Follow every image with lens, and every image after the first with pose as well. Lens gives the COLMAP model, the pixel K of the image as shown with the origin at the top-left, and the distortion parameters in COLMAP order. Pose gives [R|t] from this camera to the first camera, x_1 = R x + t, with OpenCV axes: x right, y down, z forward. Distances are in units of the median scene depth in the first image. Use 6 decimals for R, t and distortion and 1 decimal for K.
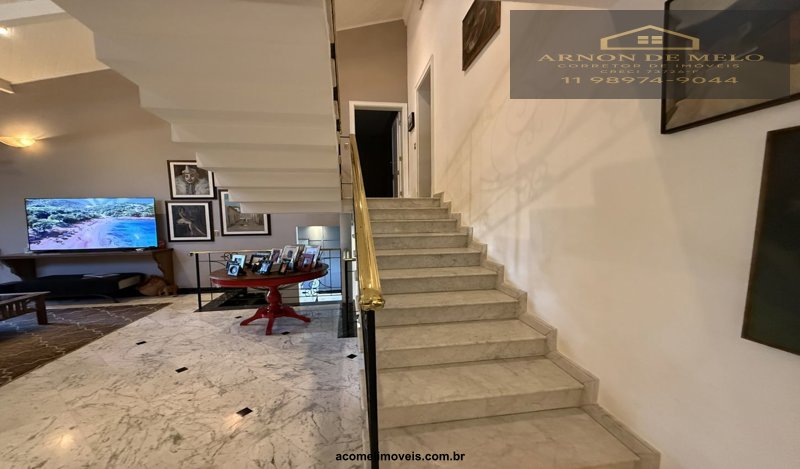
lens RADIAL K [[318.6, 0, 401.9], [0, 318.6, 247.0], [0, 0, 1]] dist [-0.001225, 0.001049]
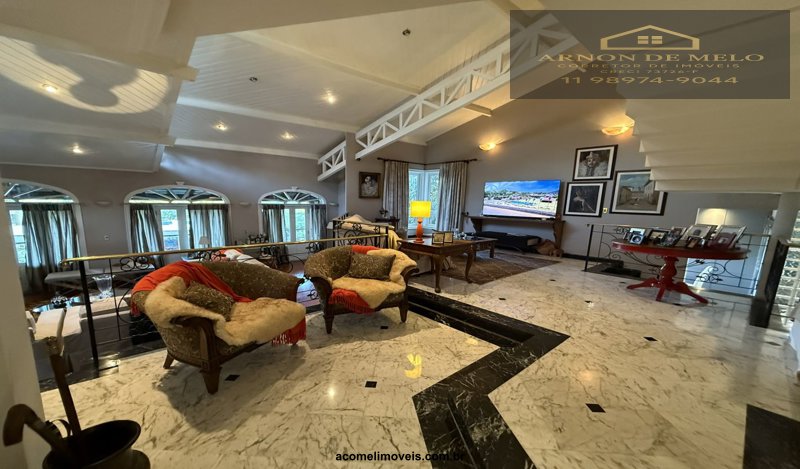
lens RADIAL K [[318.6, 0, 388.1], [0, 318.6, 262.6], [0, 0, 1]] dist [-0.001225, 0.001049]
pose [[0.525048, 0.188262, -0.829989, -0.009903], [-0.107416, 0.982087, 0.154810, 0.048541], [0.844267, 0.007871, 0.535866, -0.272780]]
